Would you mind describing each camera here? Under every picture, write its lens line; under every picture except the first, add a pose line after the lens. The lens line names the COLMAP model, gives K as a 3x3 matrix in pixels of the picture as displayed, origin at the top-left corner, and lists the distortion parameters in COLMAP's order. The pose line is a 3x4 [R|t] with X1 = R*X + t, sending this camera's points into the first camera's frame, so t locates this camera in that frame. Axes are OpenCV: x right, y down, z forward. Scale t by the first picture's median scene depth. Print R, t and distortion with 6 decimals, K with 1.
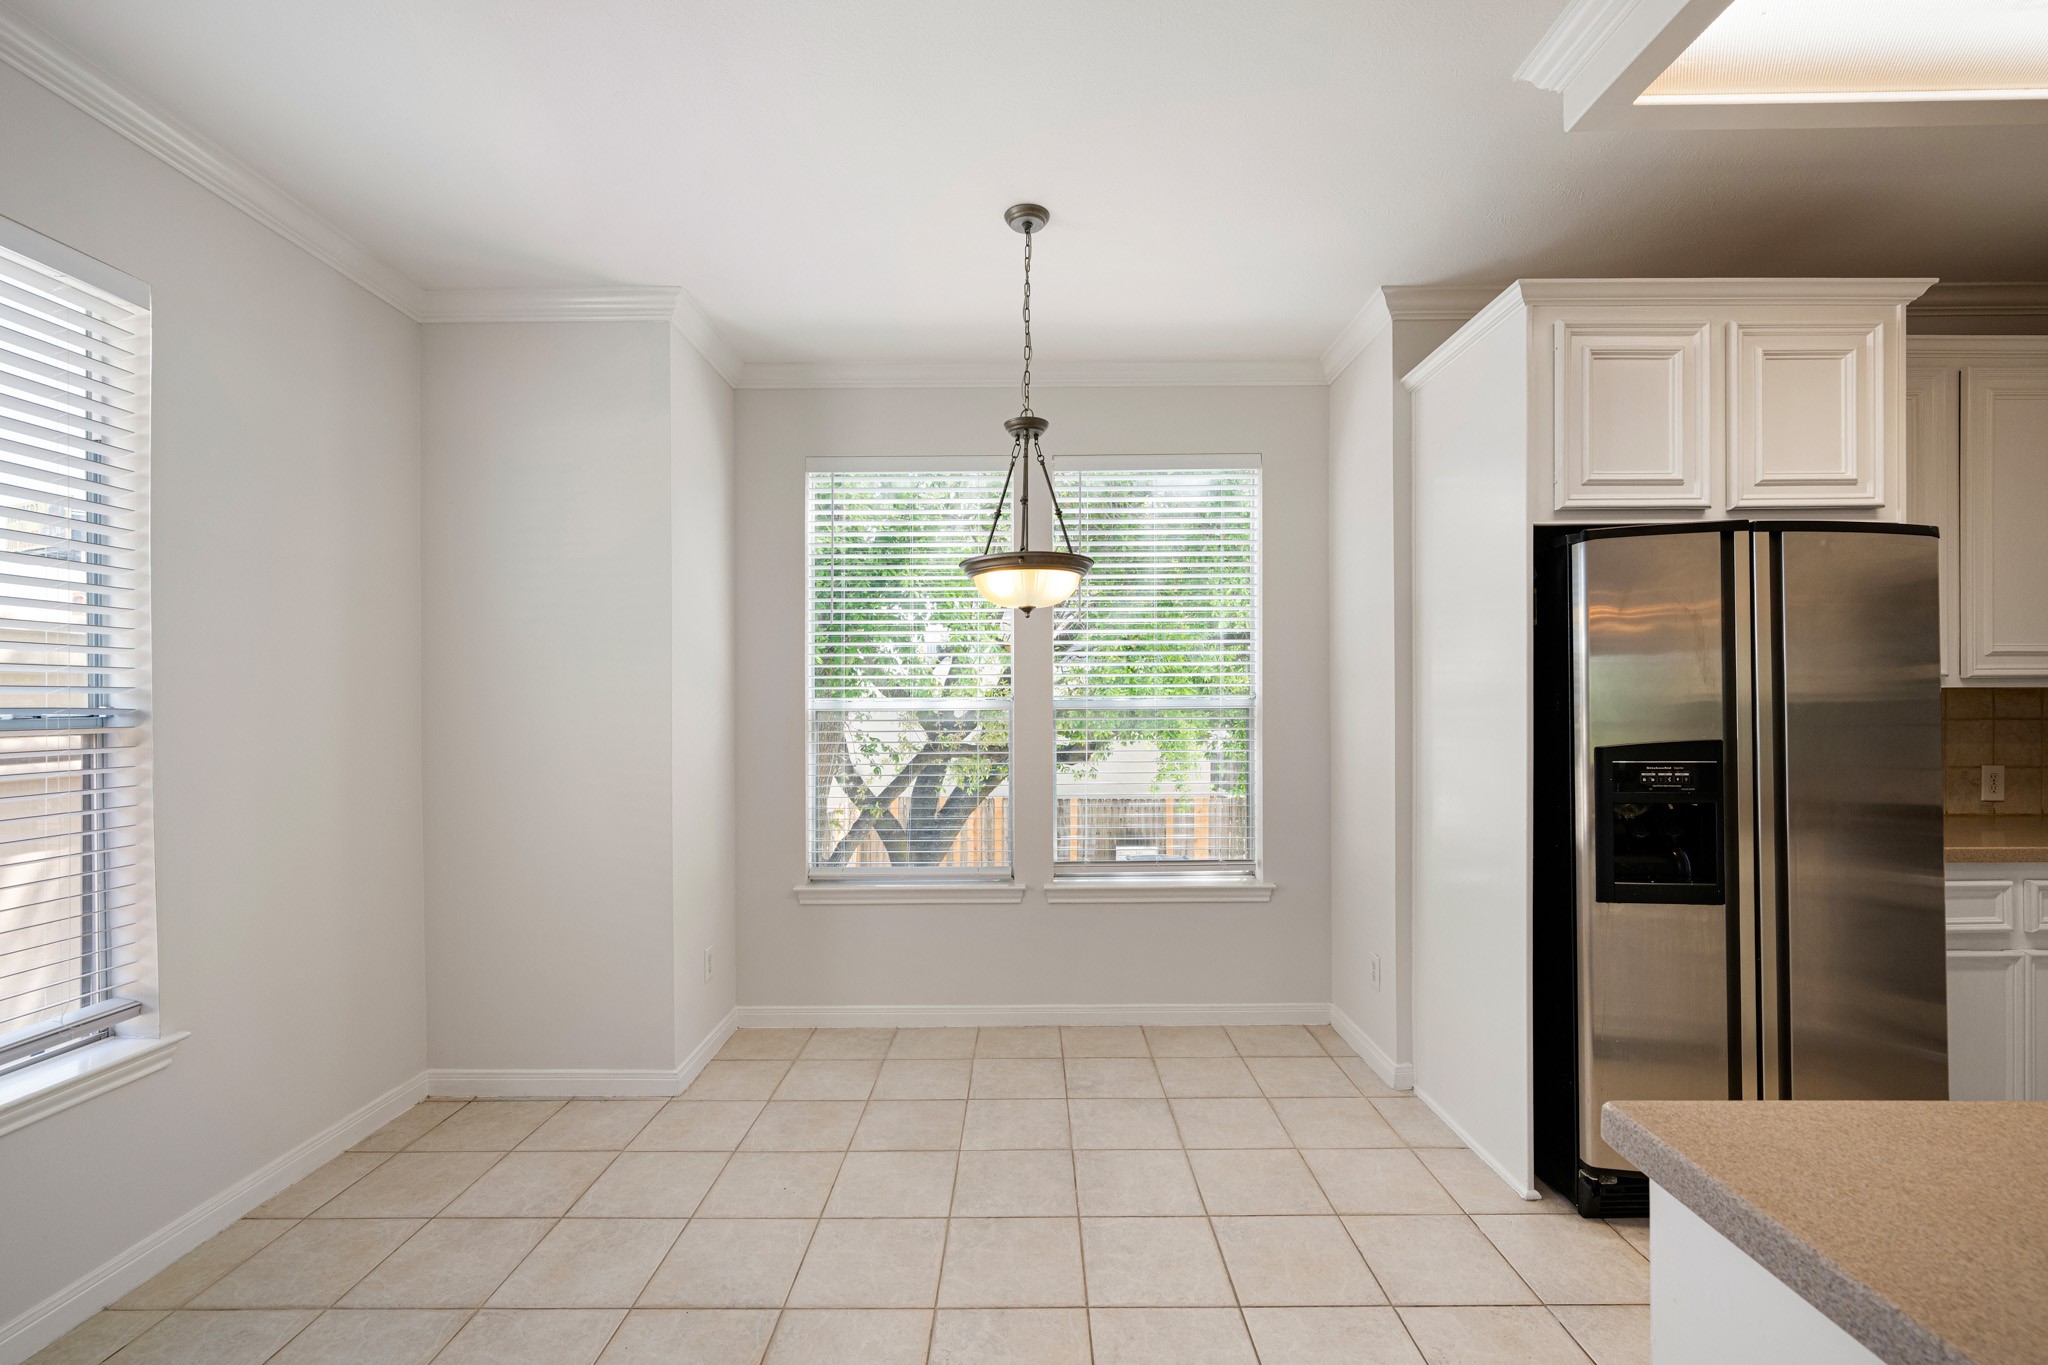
lens RADIAL K [[871.7, 0, 1022.1], [0, 871.7, 699.1], [0, 0, 1]] dist [-0.000313, -0.000541]
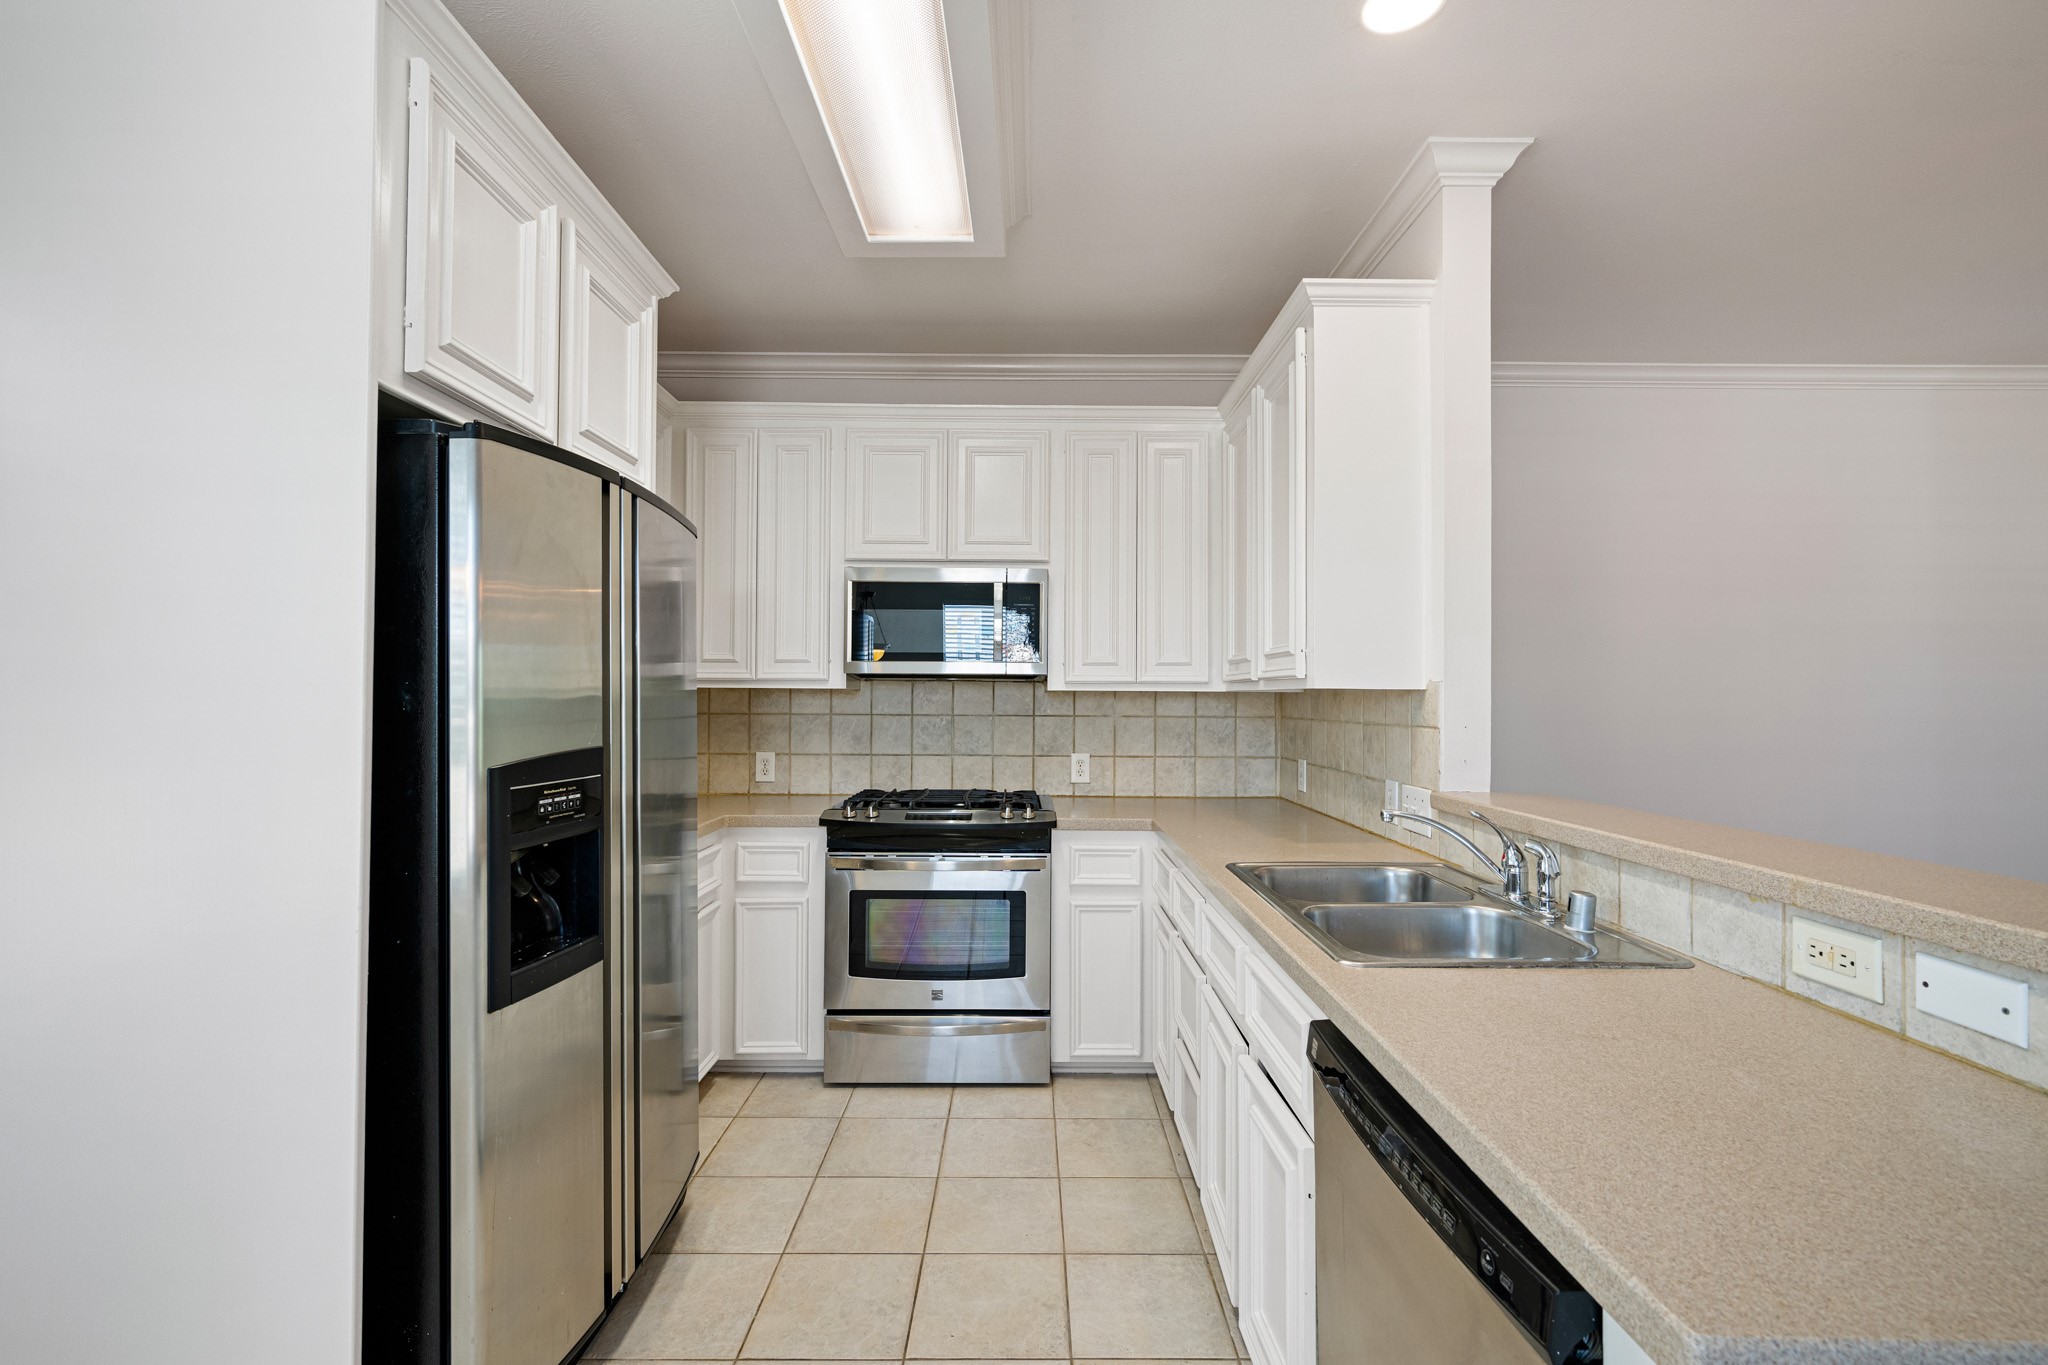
lens RADIAL K [[871.7, 0, 1019.0], [0, 871.7, 686.3], [0, 0, 1]] dist [-0.000313, -0.000541]
pose [[-0.001316, 0.018966, 0.999819, 0.021824], [-0.005508, 0.999805, -0.018973, 0.005192], [-0.999984, -0.005532, -0.001211, 0.542282]]
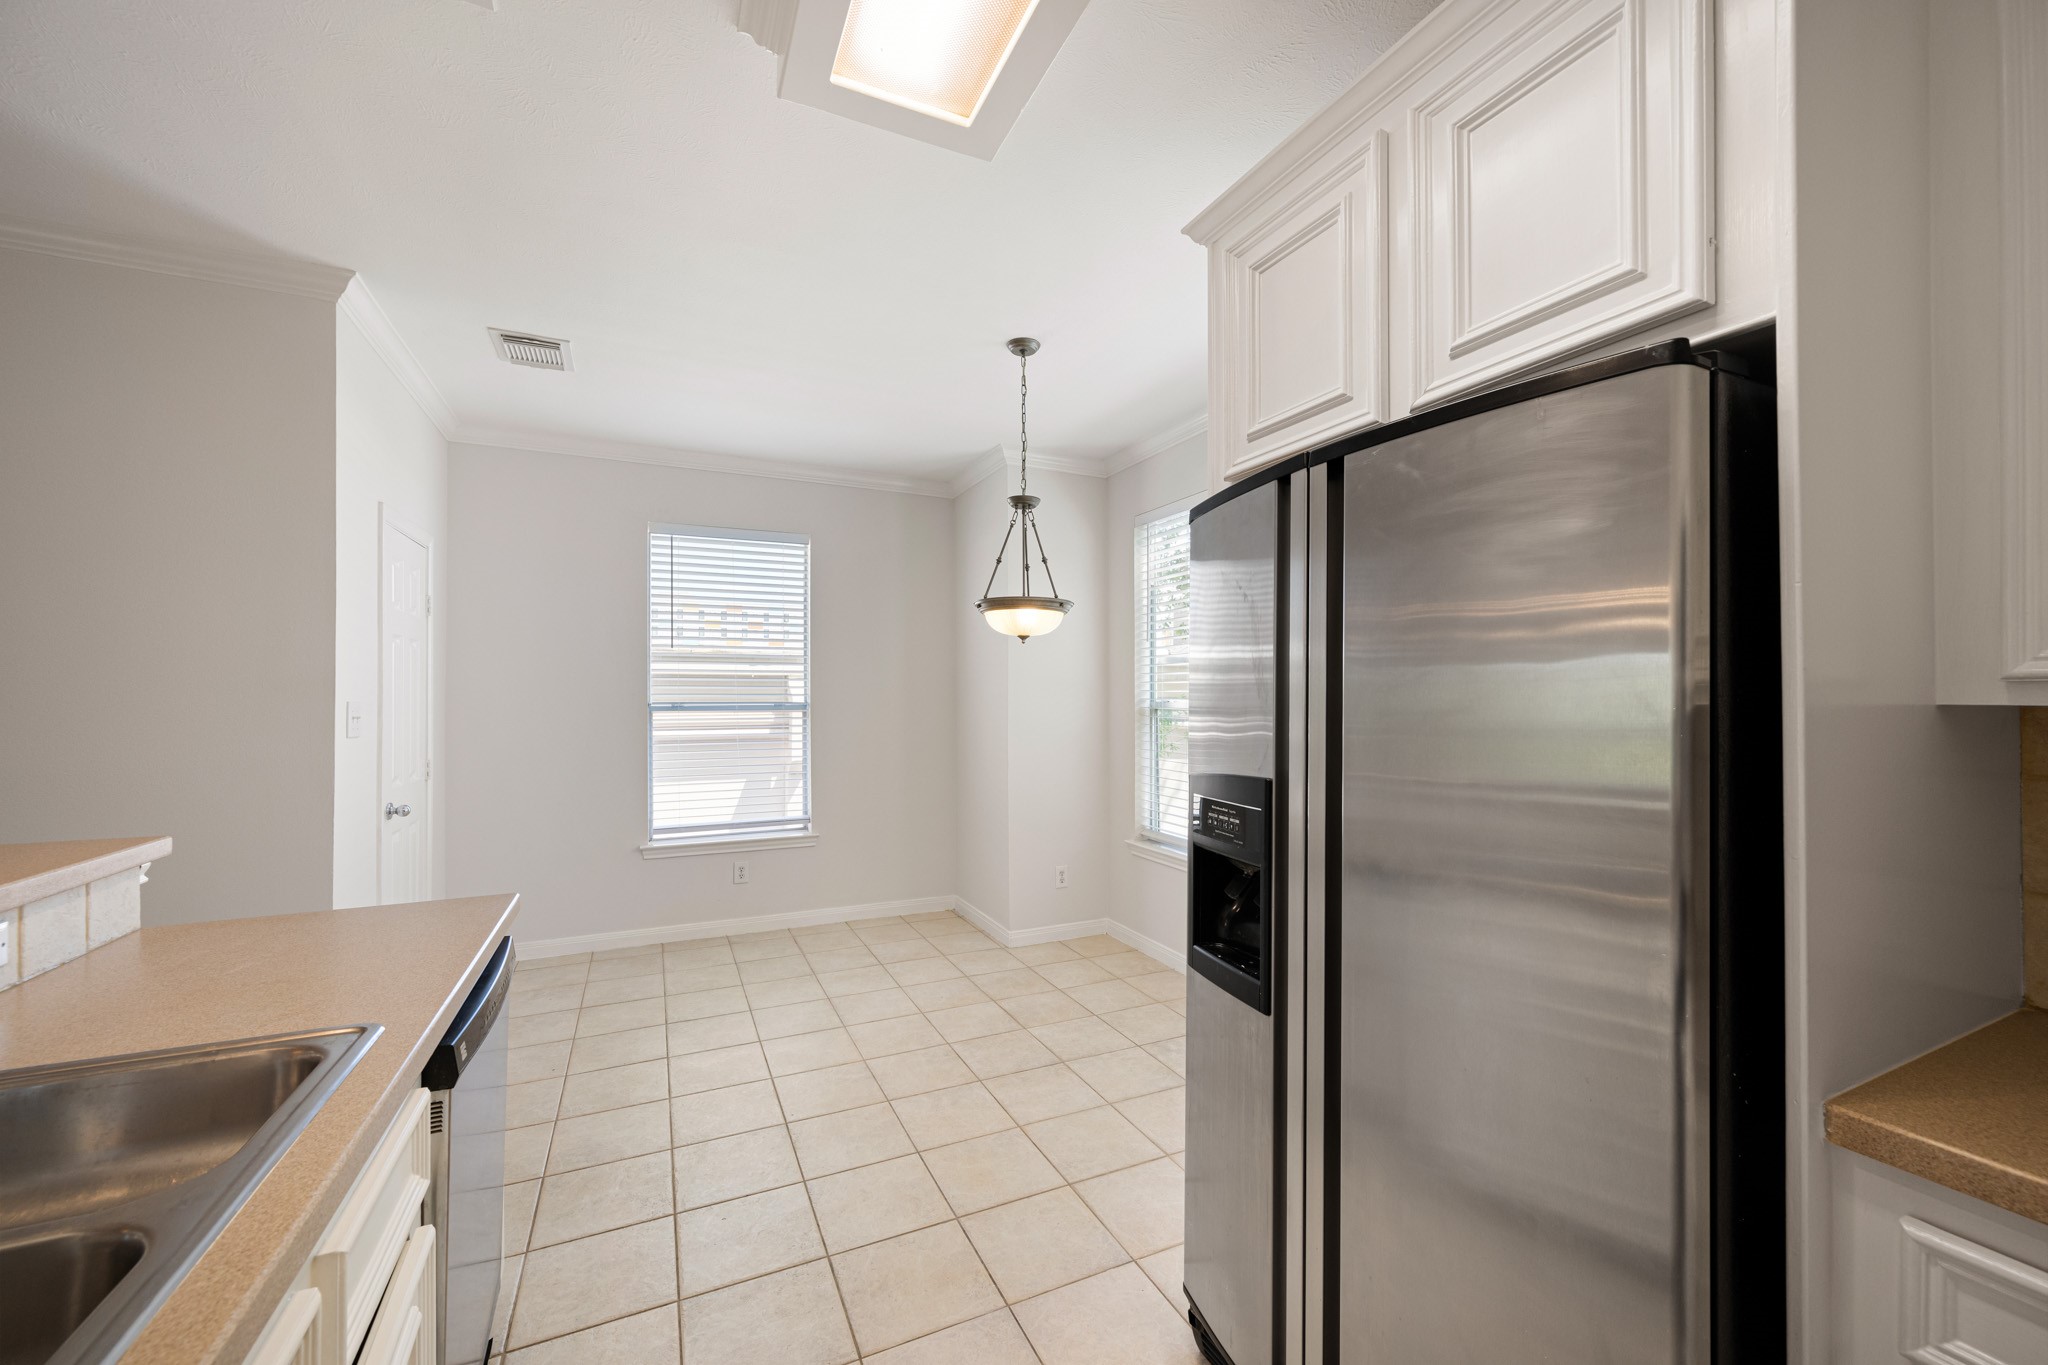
lens RADIAL K [[797.8, 0, 1018.7], [0, 797.8, 693.2], [0, 0, 1]] dist [-0.003971, 0.000416]
pose [[0.424296, 0.004306, -0.905513, 1.114392], [-0.001842, 0.999991, 0.003893, -0.020787], [0.905522, 0.000016, 0.424300, 0.471849]]
